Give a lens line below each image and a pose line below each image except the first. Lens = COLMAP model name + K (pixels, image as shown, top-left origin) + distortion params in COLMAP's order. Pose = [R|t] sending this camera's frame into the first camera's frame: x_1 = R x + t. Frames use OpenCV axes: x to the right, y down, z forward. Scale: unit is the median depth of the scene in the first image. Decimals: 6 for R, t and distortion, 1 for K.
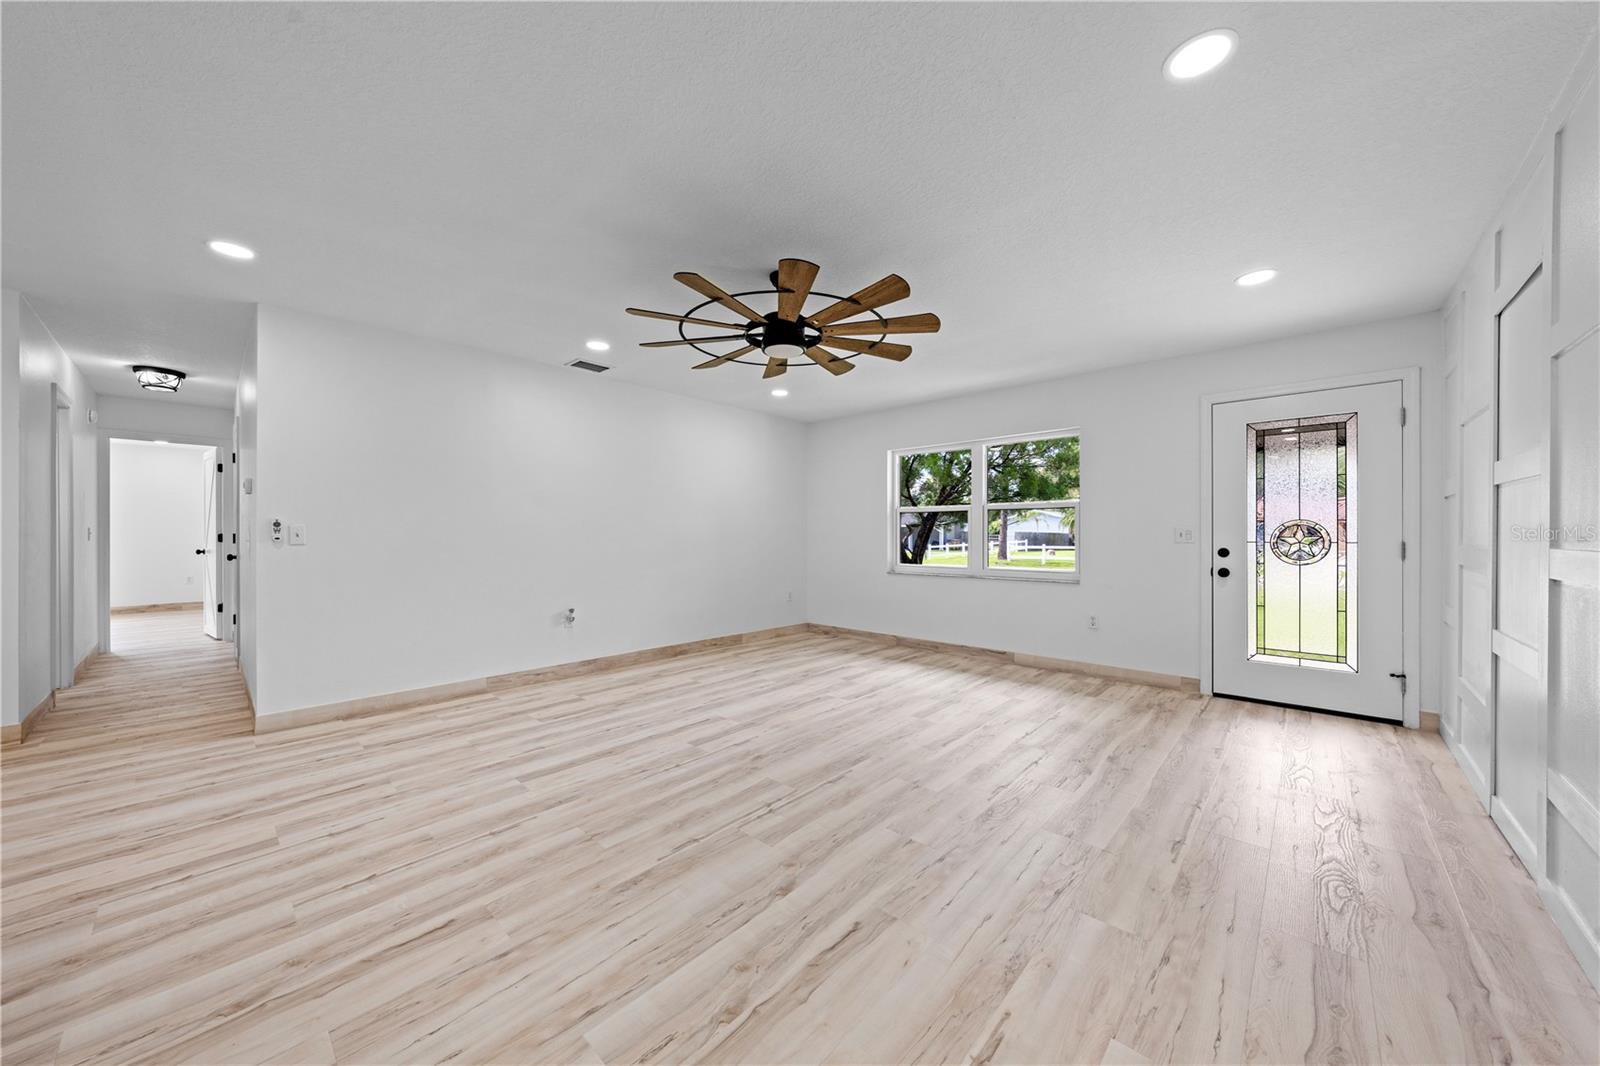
lens RADIAL K [[561.6, 0, 809.1], [0, 561.6, 542.5], [0, 0, 1]] dist [0.001626, 0.000307]
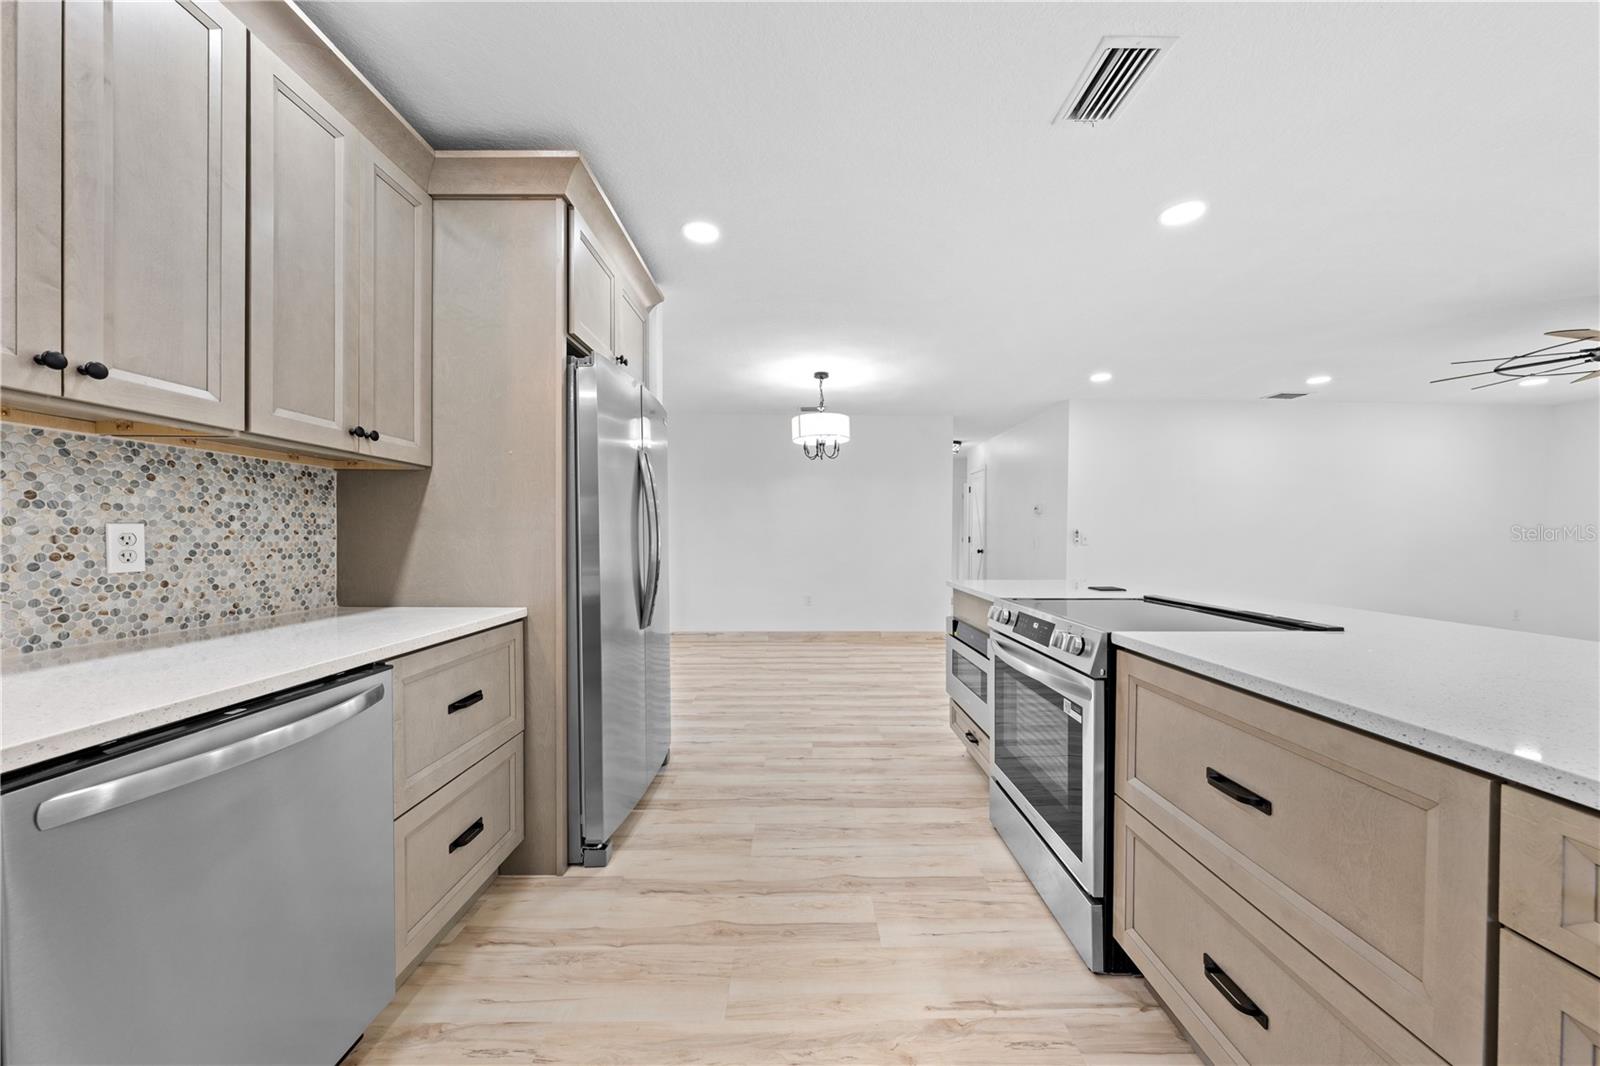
lens RADIAL K [[541.5, 0, 808.1], [0, 541.5, 543.8], [0, 0, 1]] dist [-0.001196, 0.000730]
pose [[0.679815, 0.017444, -0.733176, -0.270474], [-0.017672, 0.999816, 0.007402, 0.003881], [0.733171, 0.007924, 0.679998, -0.589288]]
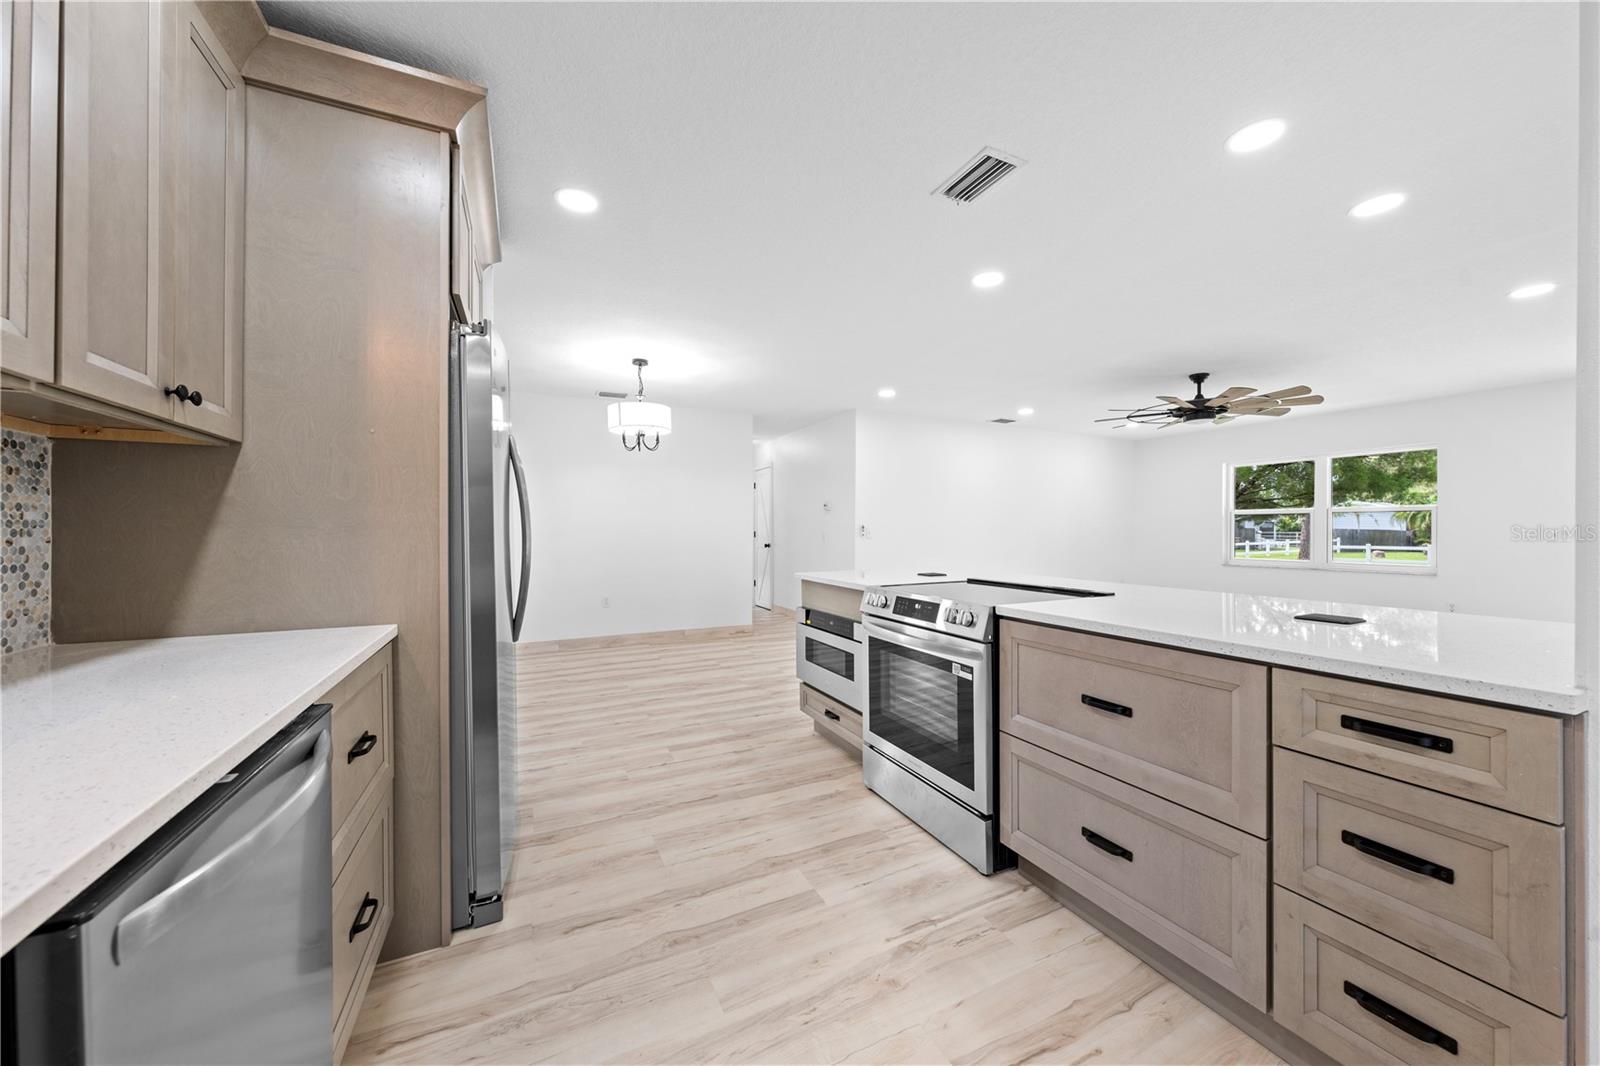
lens RADIAL K [[561.6, 0, 803.3], [0, 561.6, 533.1], [0, 0, 1]] dist [0.001626, 0.000307]
pose [[0.926915, 0.003596, -0.375255, -0.373819], [-0.007262, 0.999939, -0.008355, 0.004504], [0.375201, 0.010469, 0.926884, -0.712755]]
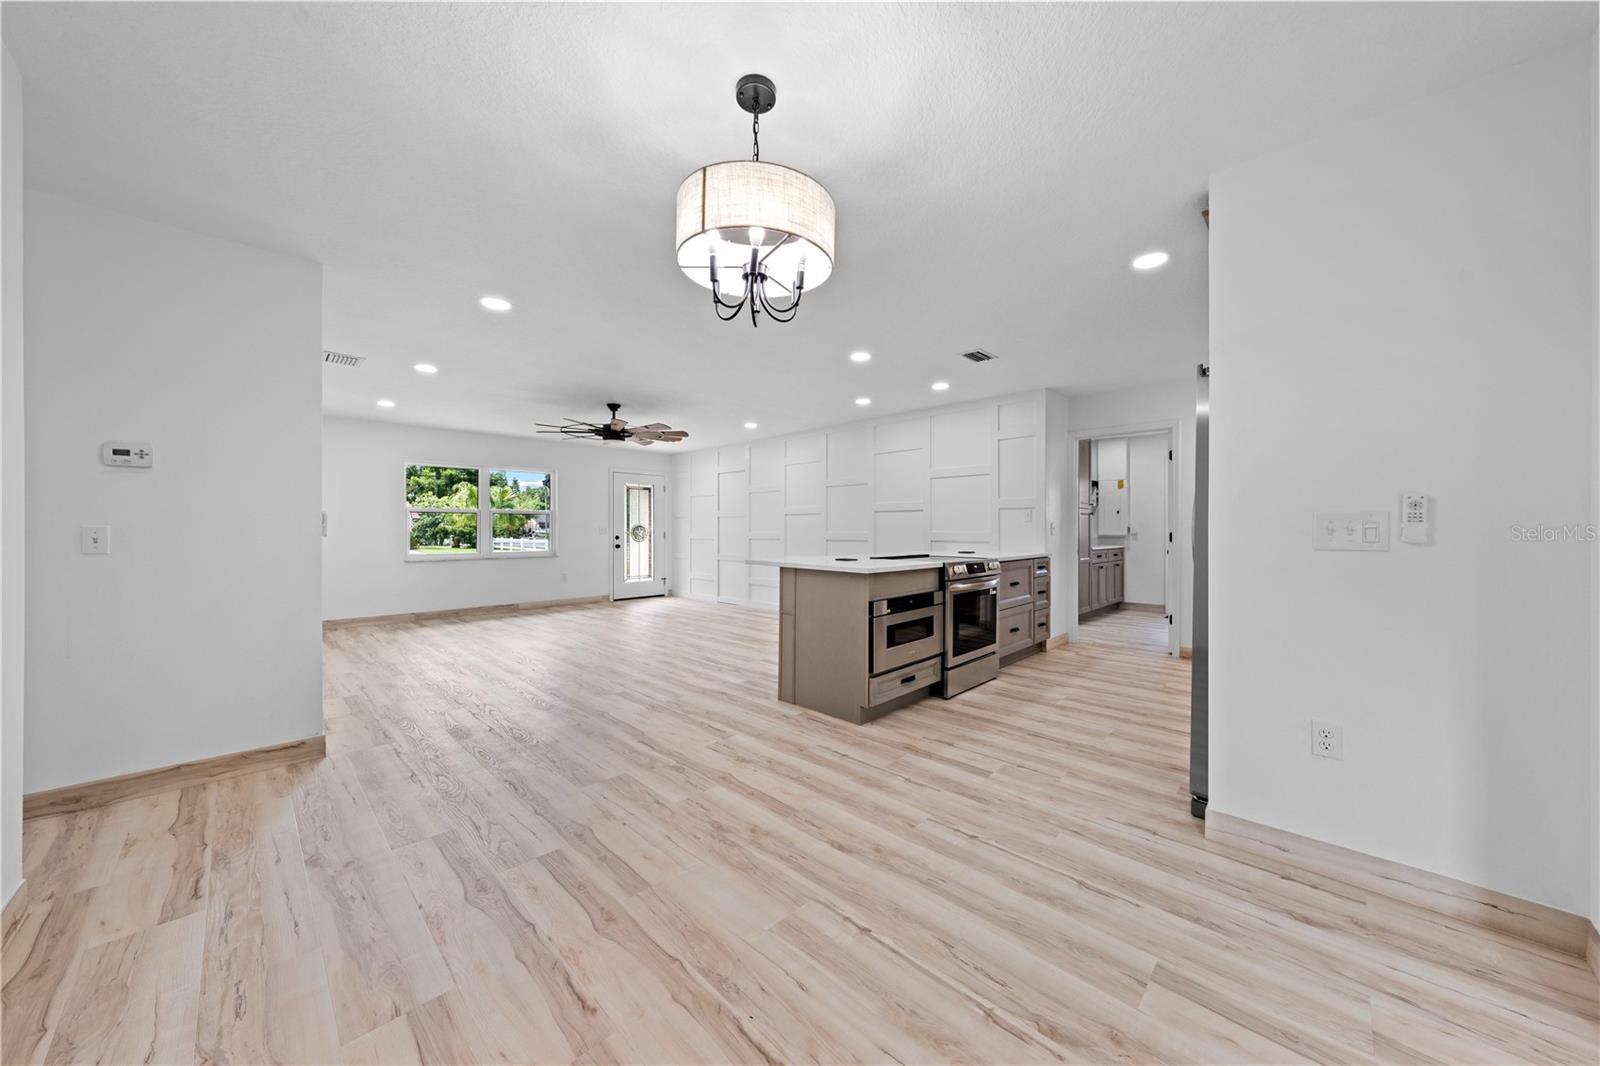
lens RADIAL K [[561.6, 0, 793.9], [0, 561.6, 528.8], [0, 0, 1]] dist [0.001626, 0.000307]
pose [[0.044186, 0.001927, 0.999021, -1.582581], [0.015976, 0.999869, -0.002635, 0.000064], [-0.998896, 0.016077, 0.044150, 0.185873]]
